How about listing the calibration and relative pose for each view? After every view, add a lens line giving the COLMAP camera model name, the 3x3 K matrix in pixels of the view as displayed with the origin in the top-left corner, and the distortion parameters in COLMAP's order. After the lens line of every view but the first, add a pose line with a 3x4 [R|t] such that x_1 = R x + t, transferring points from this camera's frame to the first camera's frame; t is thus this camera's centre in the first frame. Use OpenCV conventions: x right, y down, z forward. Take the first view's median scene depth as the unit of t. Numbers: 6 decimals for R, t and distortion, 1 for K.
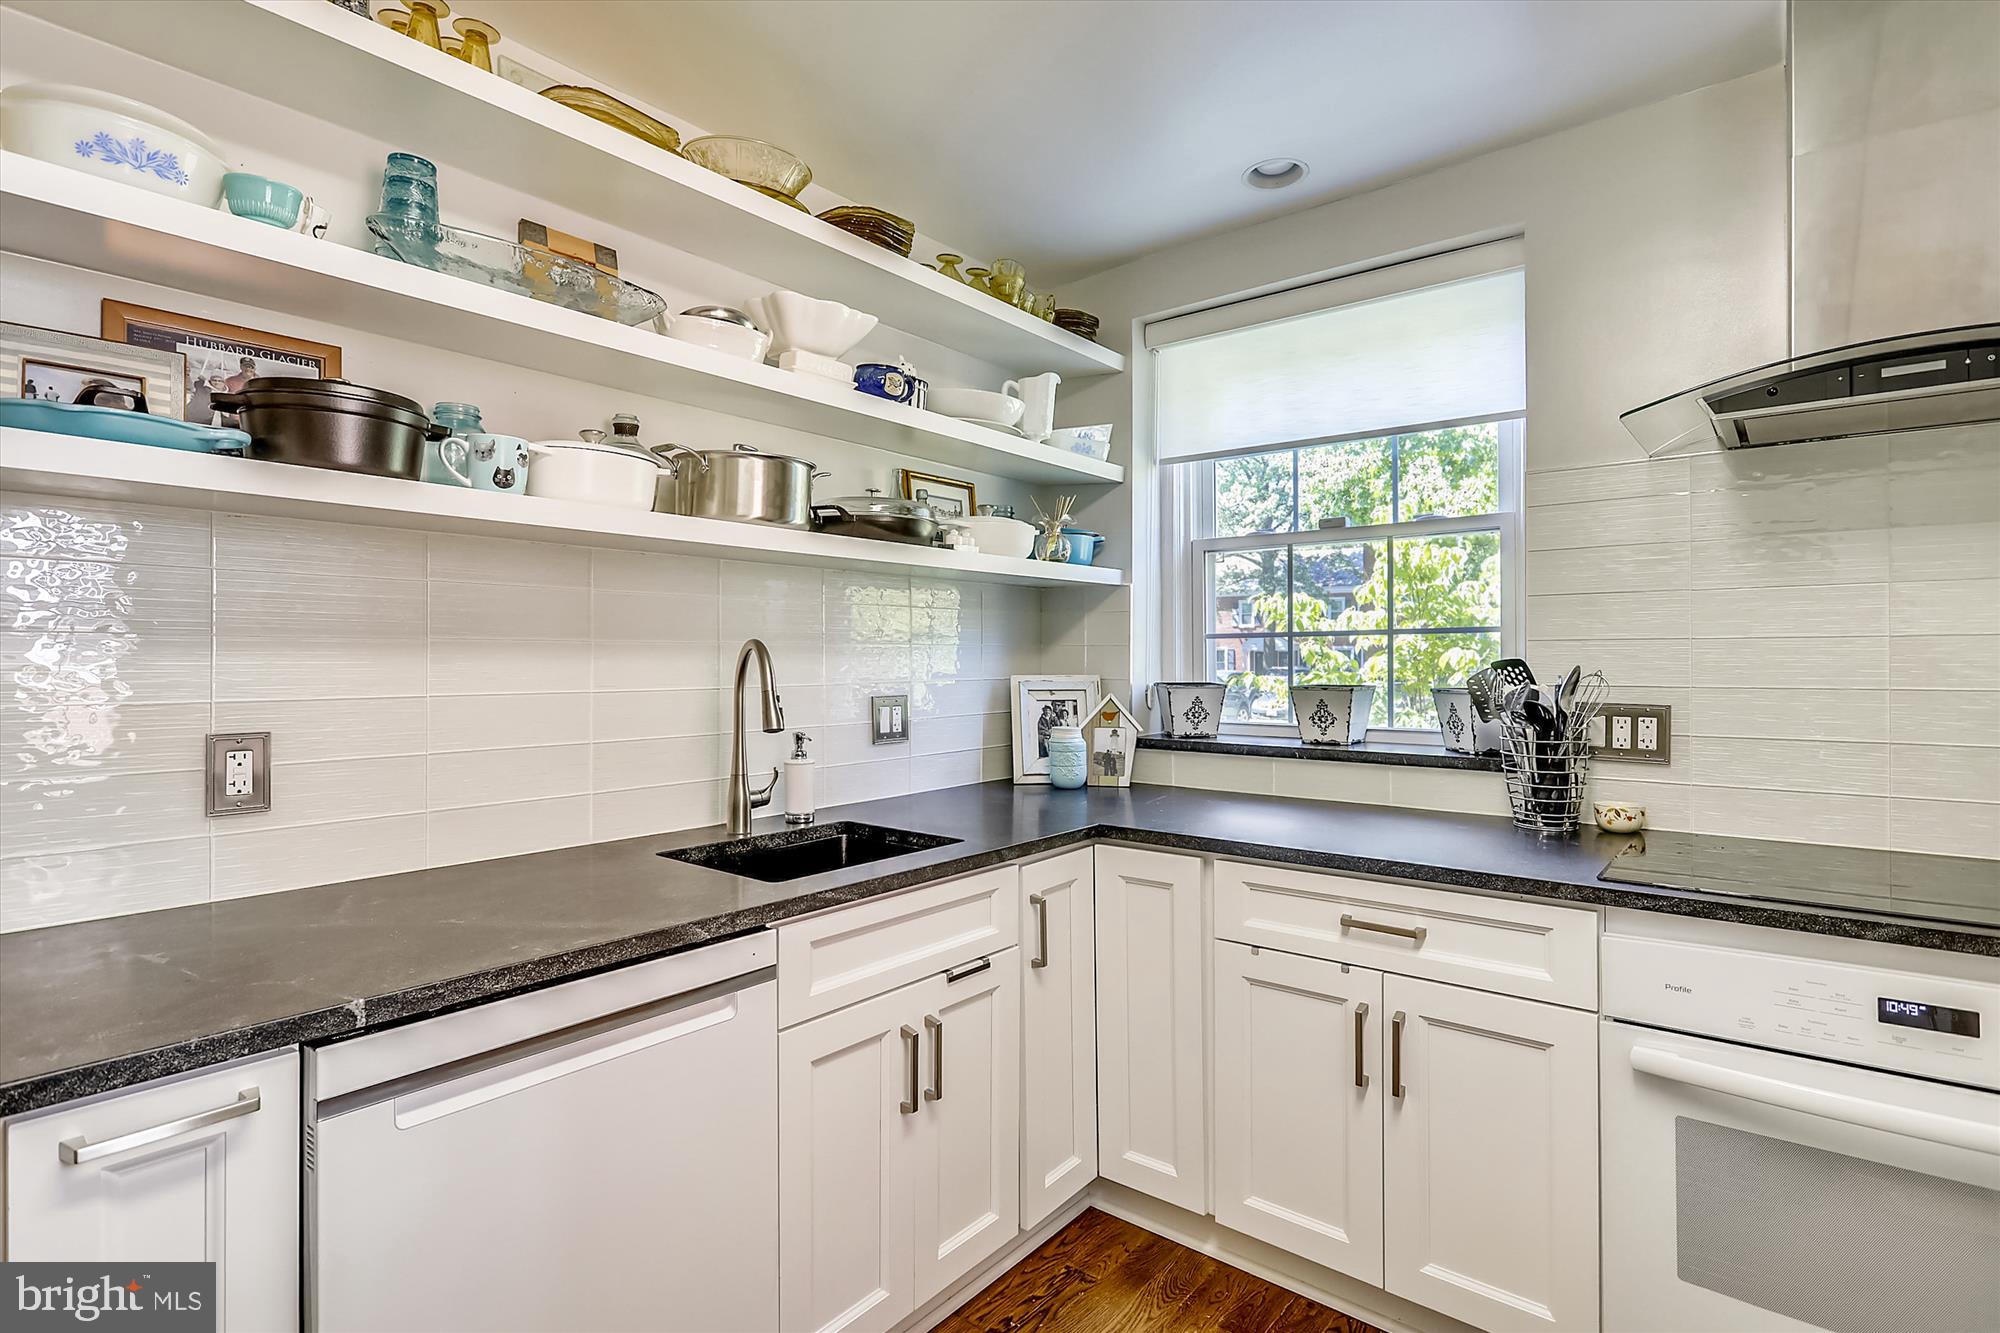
lens RADIAL K [[972.2, 0, 1000.0], [0, 972.2, 666.5], [0, 0, 1]] dist [-0.000112, -0.000022]
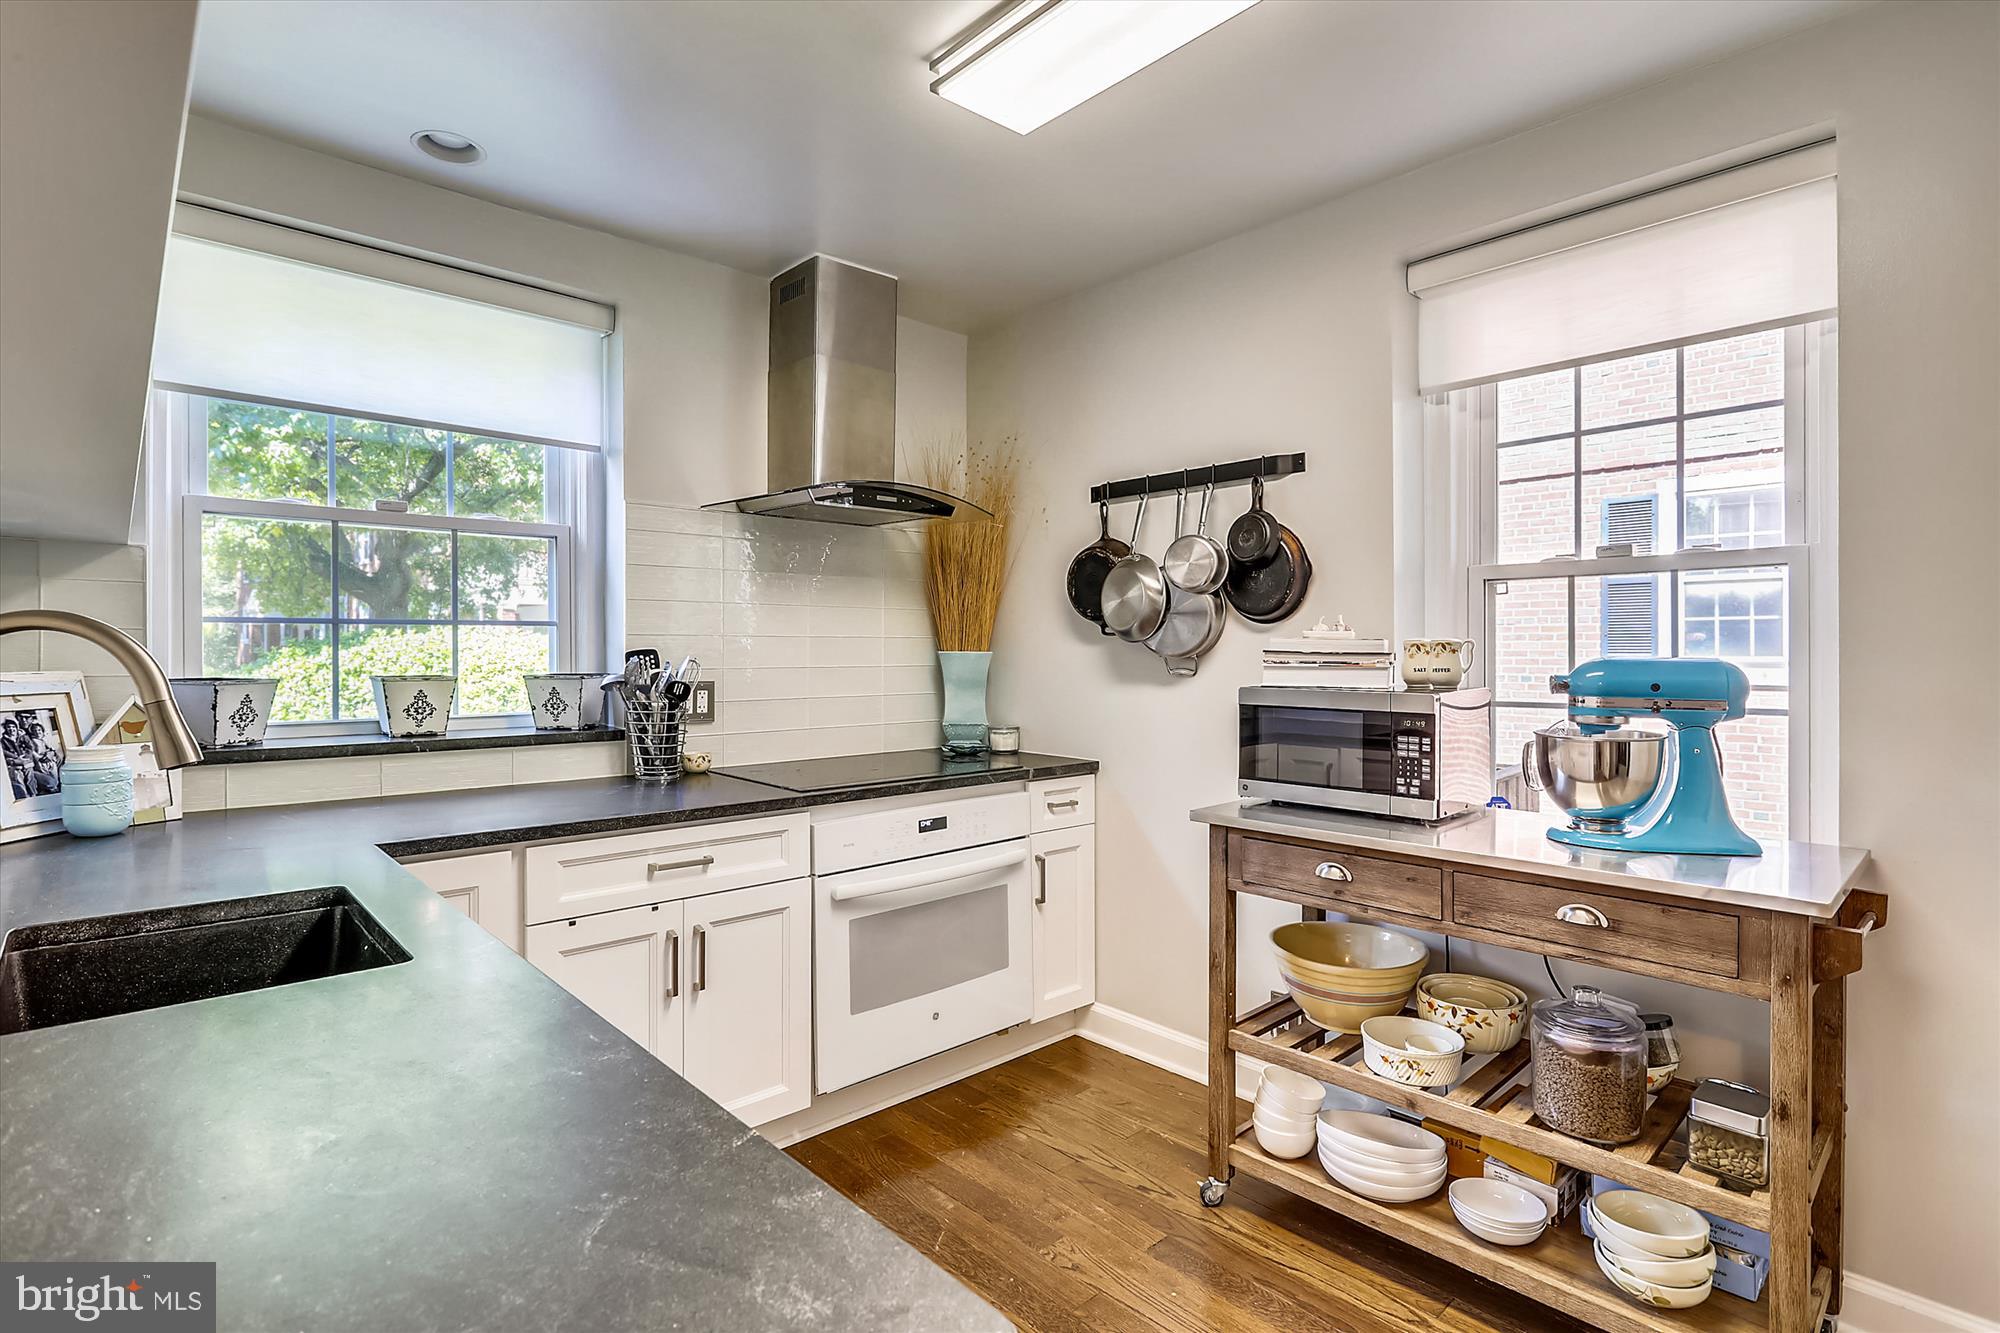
lens RADIAL K [[972.2, 0, 1000.0], [0, 972.2, 666.5], [0, 0, 1]] dist [-0.000112, -0.000022]
pose [[0.141006, -0.017718, 0.989850, -0.624053], [0.000455, 0.999841, 0.017832, -0.007695], [-0.990009, -0.002064, 0.140992, 0.328434]]
